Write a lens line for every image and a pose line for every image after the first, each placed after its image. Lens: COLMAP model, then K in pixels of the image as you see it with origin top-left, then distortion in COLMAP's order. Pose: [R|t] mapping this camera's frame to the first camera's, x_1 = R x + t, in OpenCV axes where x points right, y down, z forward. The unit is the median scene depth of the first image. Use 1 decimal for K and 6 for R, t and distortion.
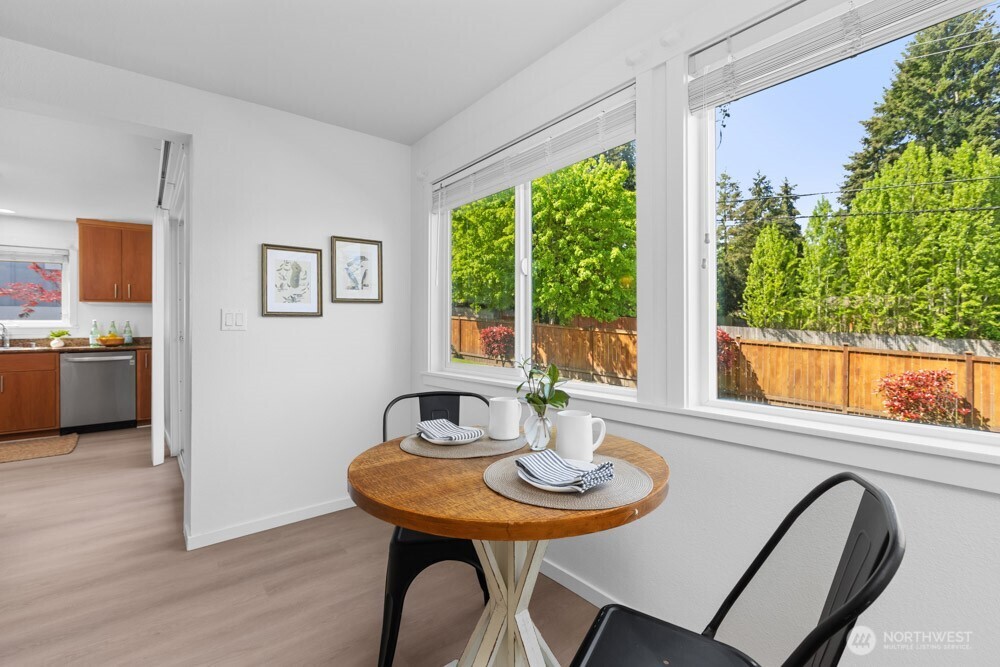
lens RADIAL K [[448.3, 0, 496.1], [0, 448.3, 322.3], [0, 0, 1]] dist [0.000884, 0.000426]
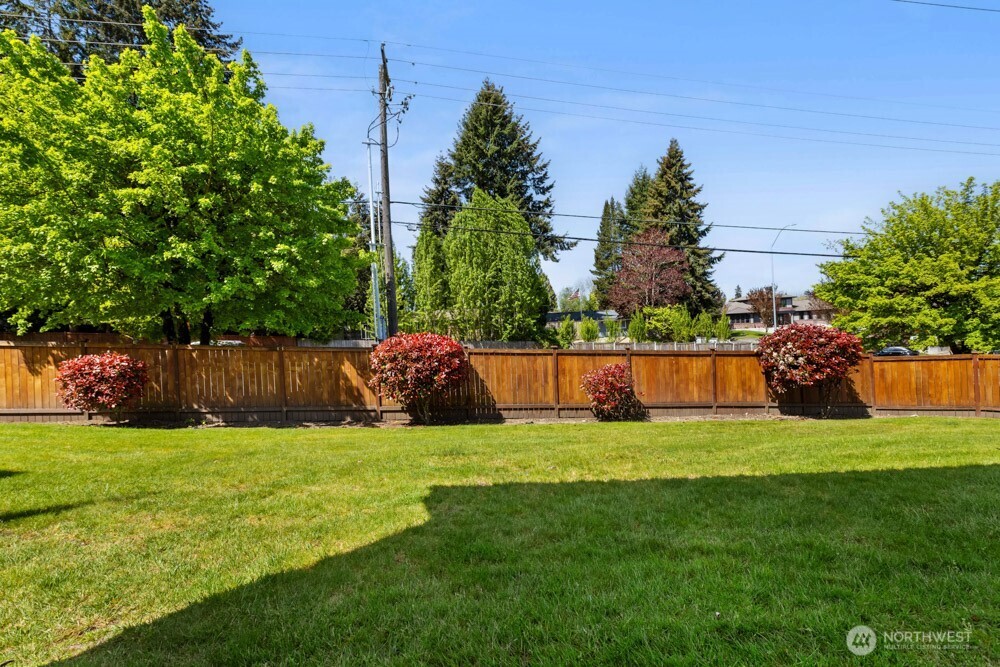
lens RADIAL K [[473.6, 0, 504.7], [0, 473.6, 331.2], [0, 0, 1]] dist [0.011427, 0.000131]
pose [[0.653924, -0.028840, 0.756010, -0.050988], [0.041568, 0.999133, 0.002160, 0.000748], [-0.755417, 0.030013, 0.654556, 0.104817]]
